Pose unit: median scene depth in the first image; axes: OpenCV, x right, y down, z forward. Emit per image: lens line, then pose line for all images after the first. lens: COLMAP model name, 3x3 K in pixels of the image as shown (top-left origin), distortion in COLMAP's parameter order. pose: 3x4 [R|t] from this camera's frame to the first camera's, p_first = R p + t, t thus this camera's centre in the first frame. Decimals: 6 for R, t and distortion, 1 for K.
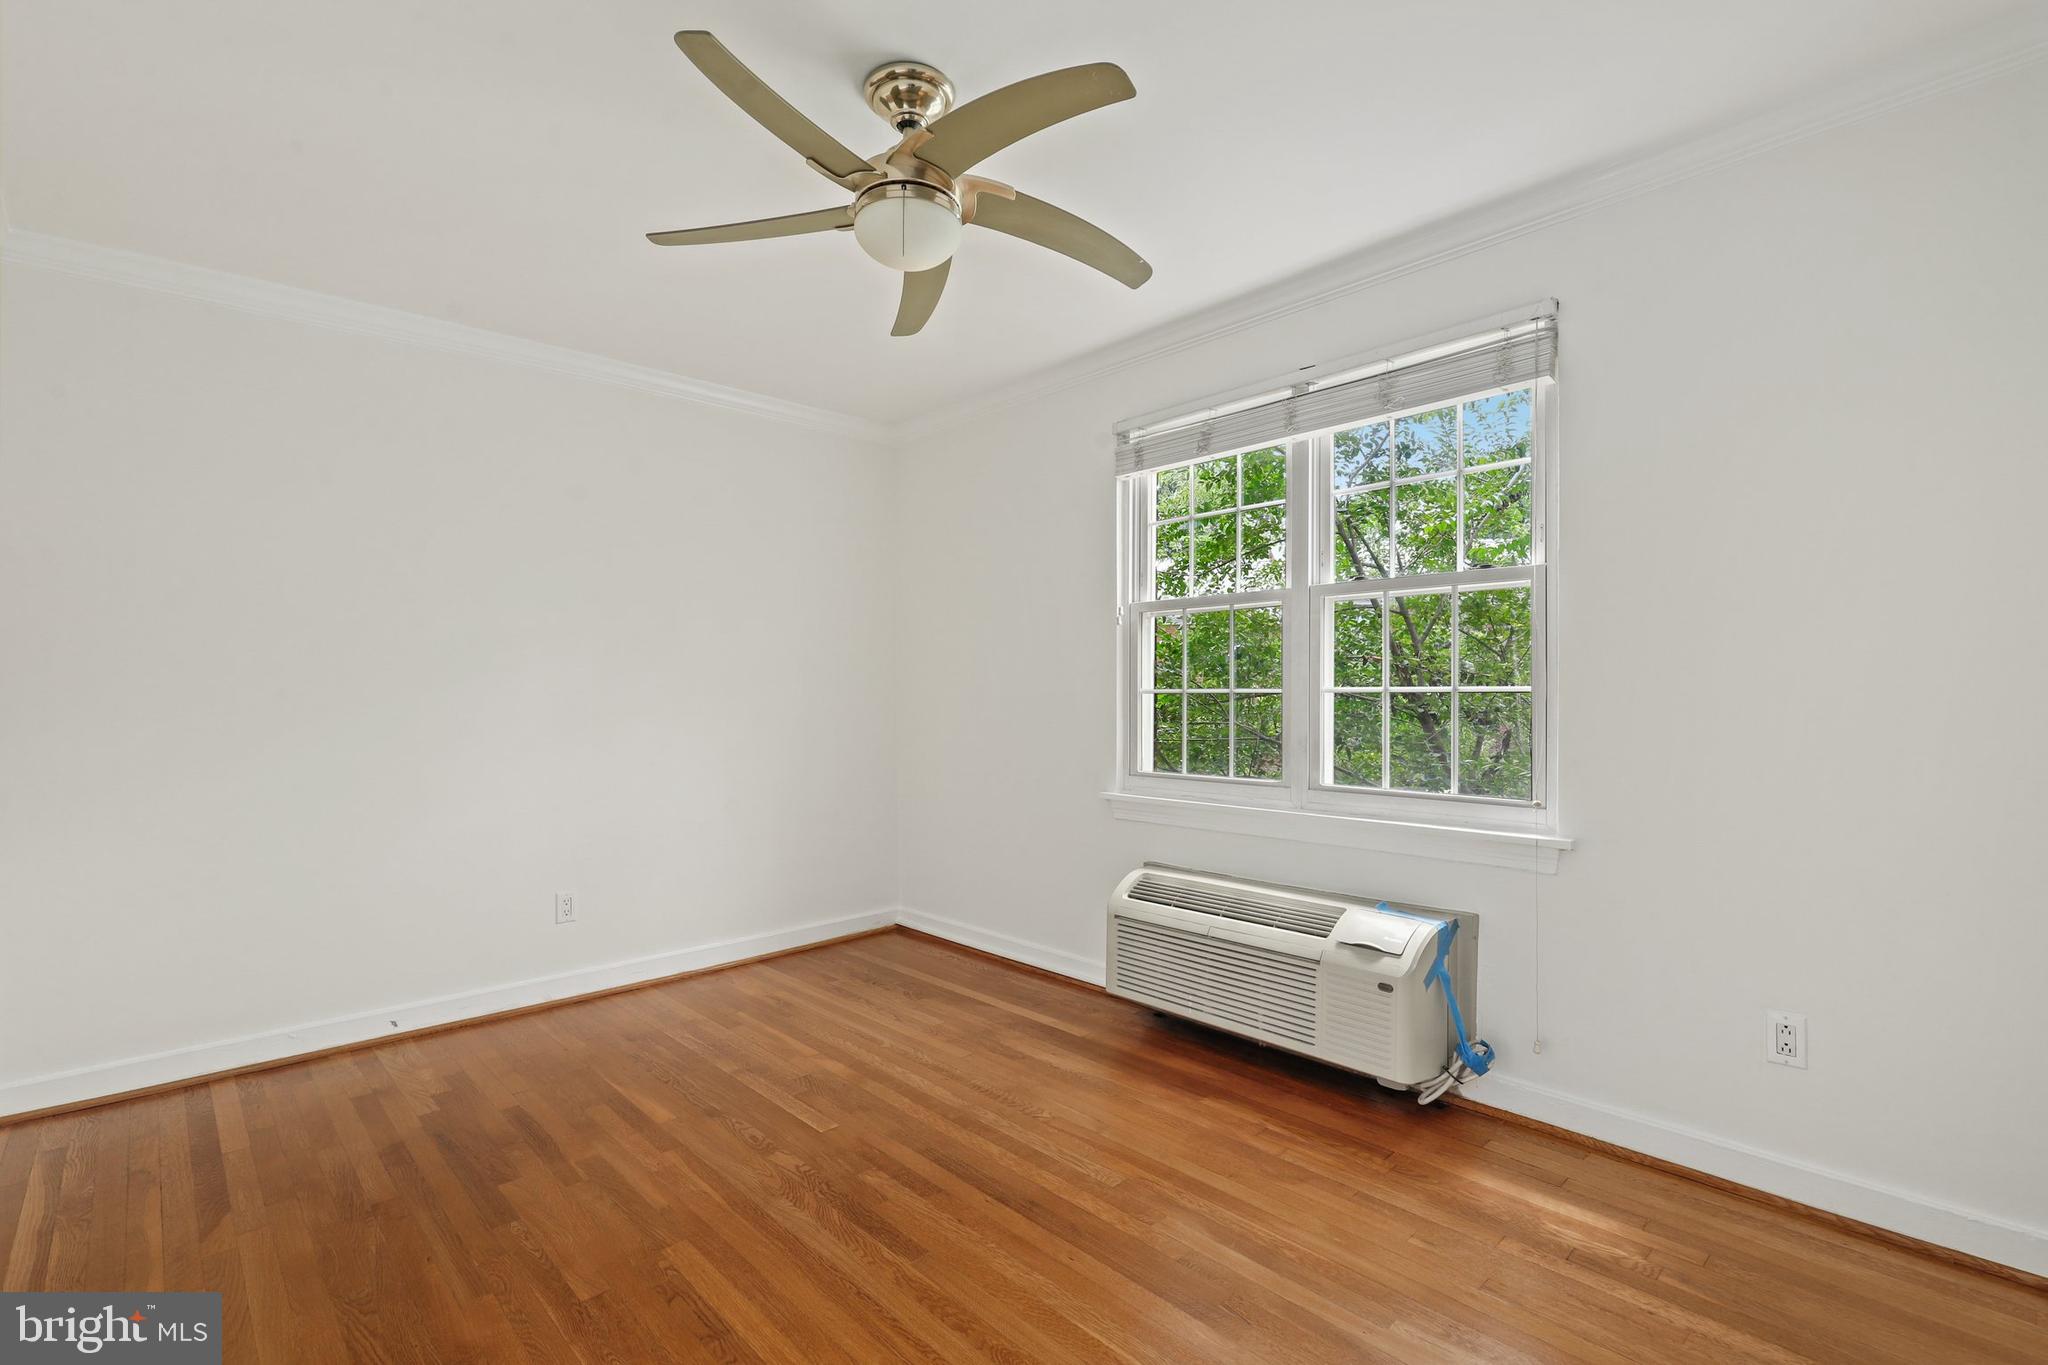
lens RADIAL K [[935.0, 0, 1012.4], [0, 935.0, 704.8], [0, 0, 1]] dist [-0.000047, 0.000064]
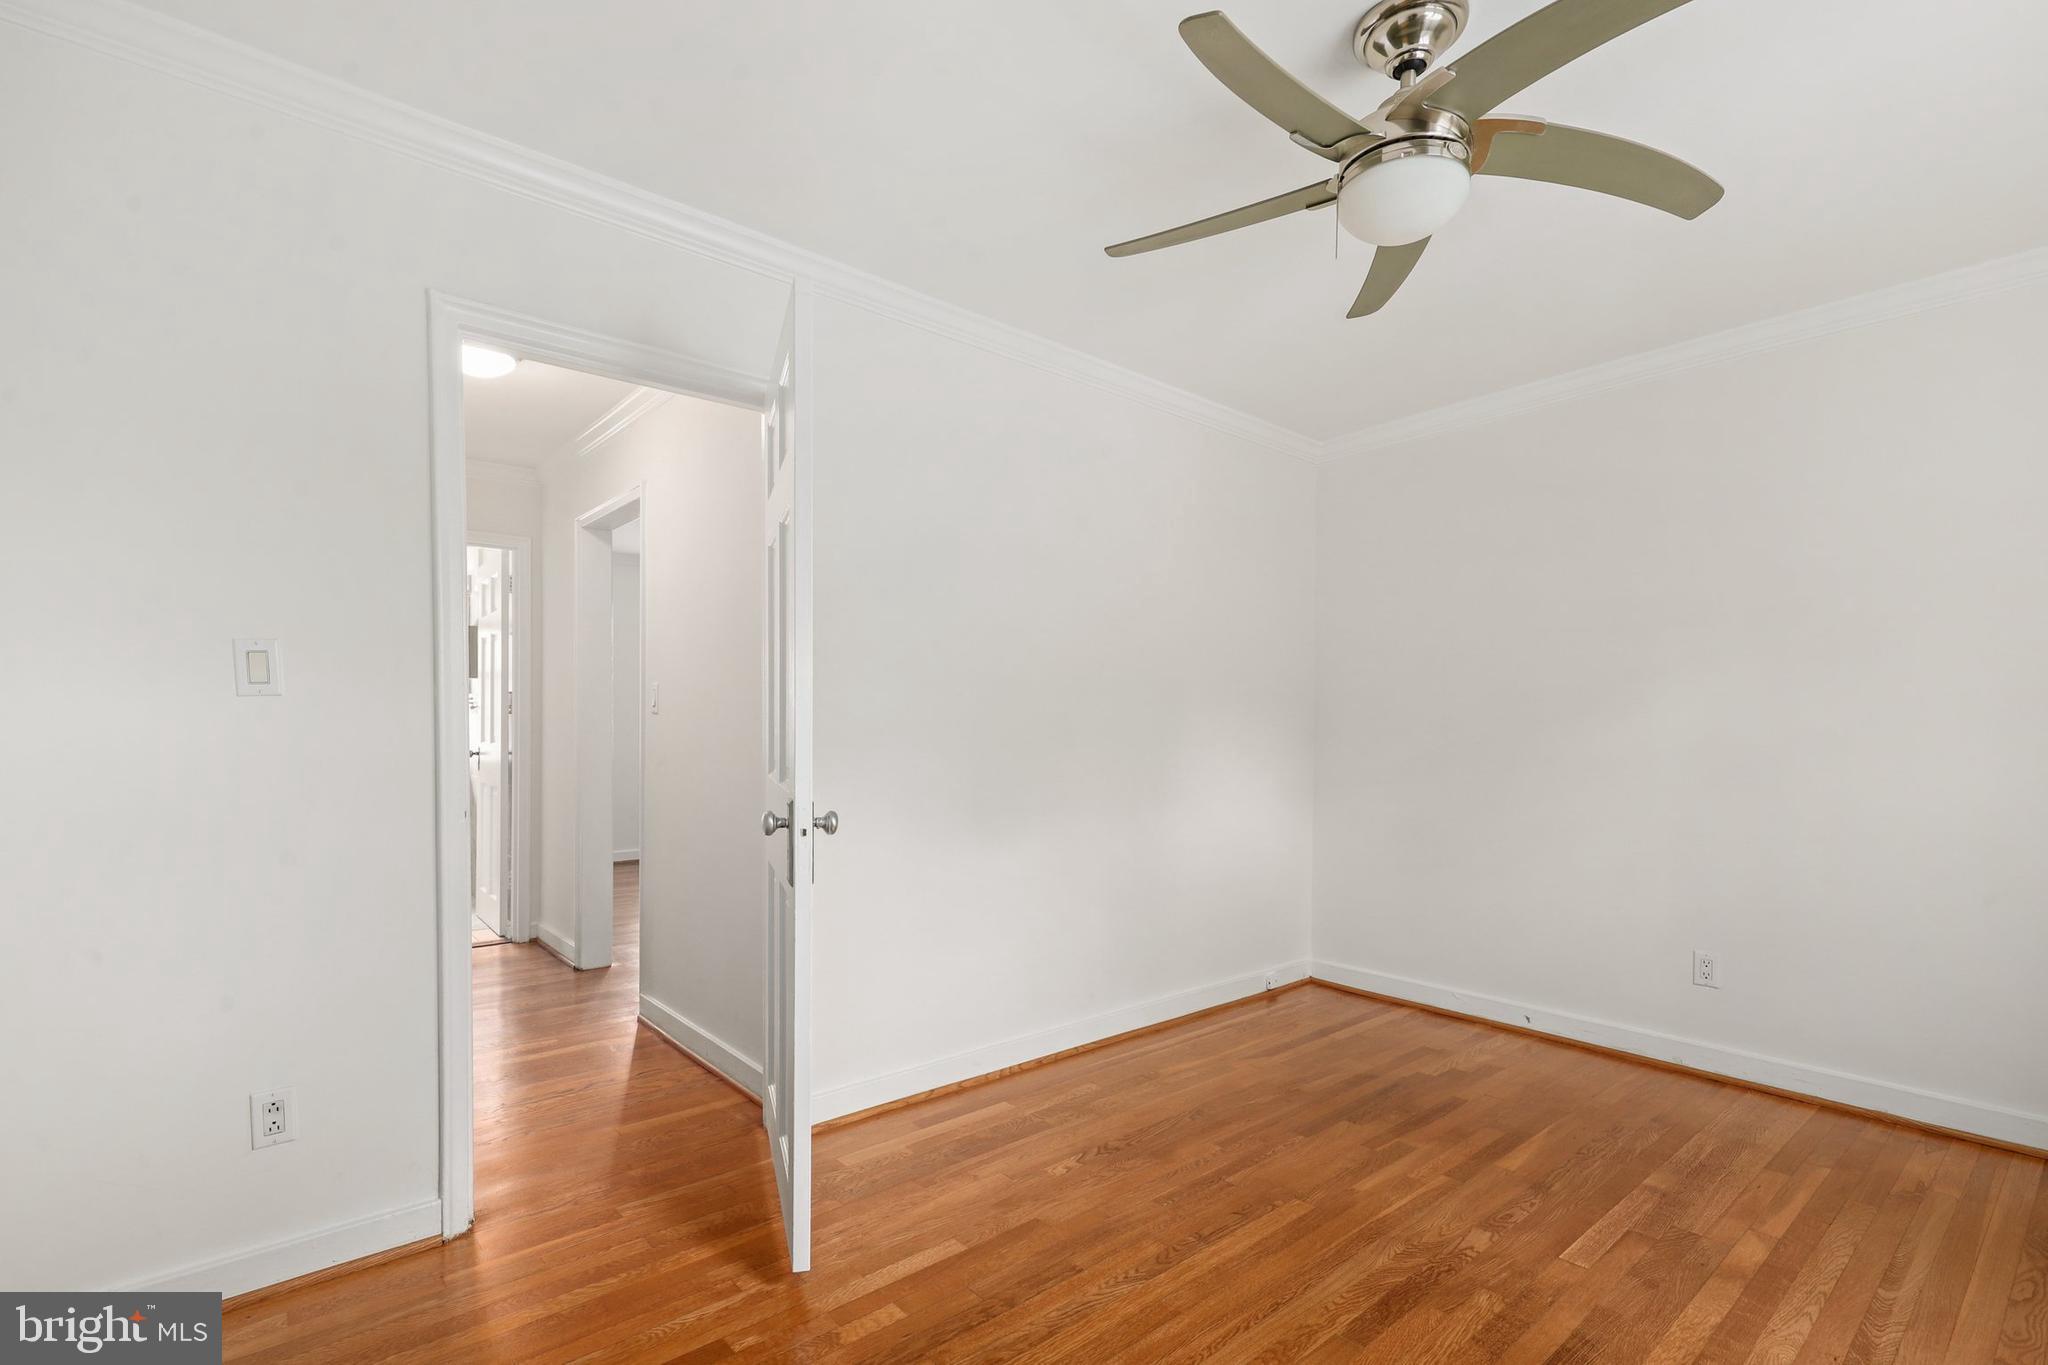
lens RADIAL K [[935.0, 0, 1012.4], [0, 935.0, 704.8], [0, 0, 1]] dist [-0.000047, 0.000064]
pose [[-0.043198, -0.014917, -0.998955, 0.618034], [-0.019711, 0.999707, -0.014075, -0.018076], [0.998872, 0.019083, -0.043479, 0.495567]]
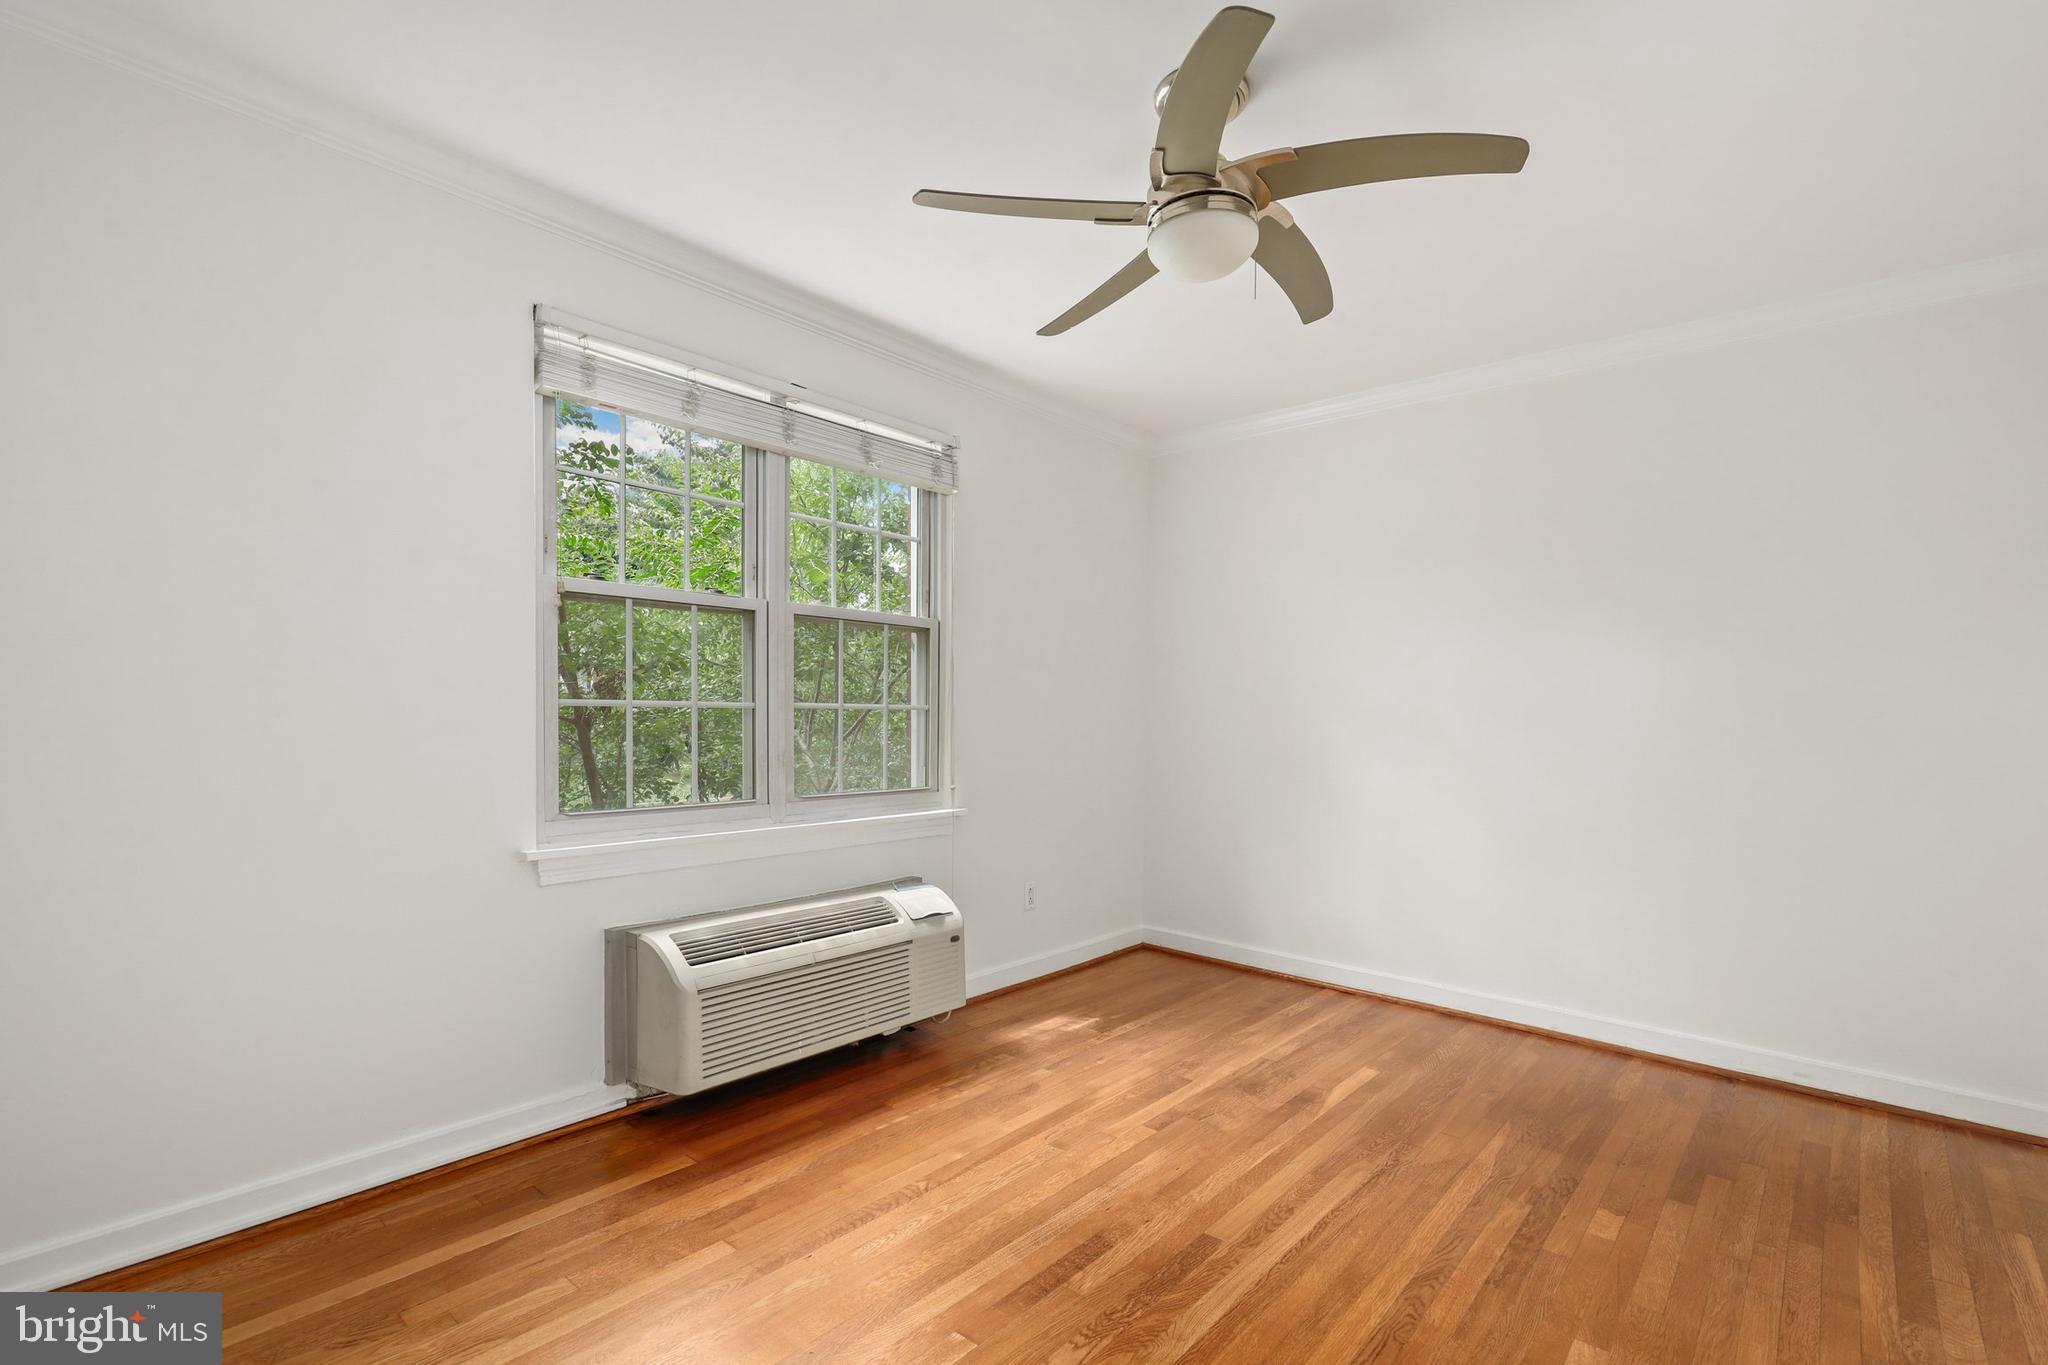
lens RADIAL K [[940.4, 0, 1023.0], [0, 940.4, 740.1], [0, 0, 1]] dist [0.002219, 0.000160]
pose [[-0.117845, -0.035709, 0.992390, -0.820017], [-0.009681, 0.999347, 0.034809, -0.017082], [-0.992985, -0.005505, -0.118114, 0.974968]]
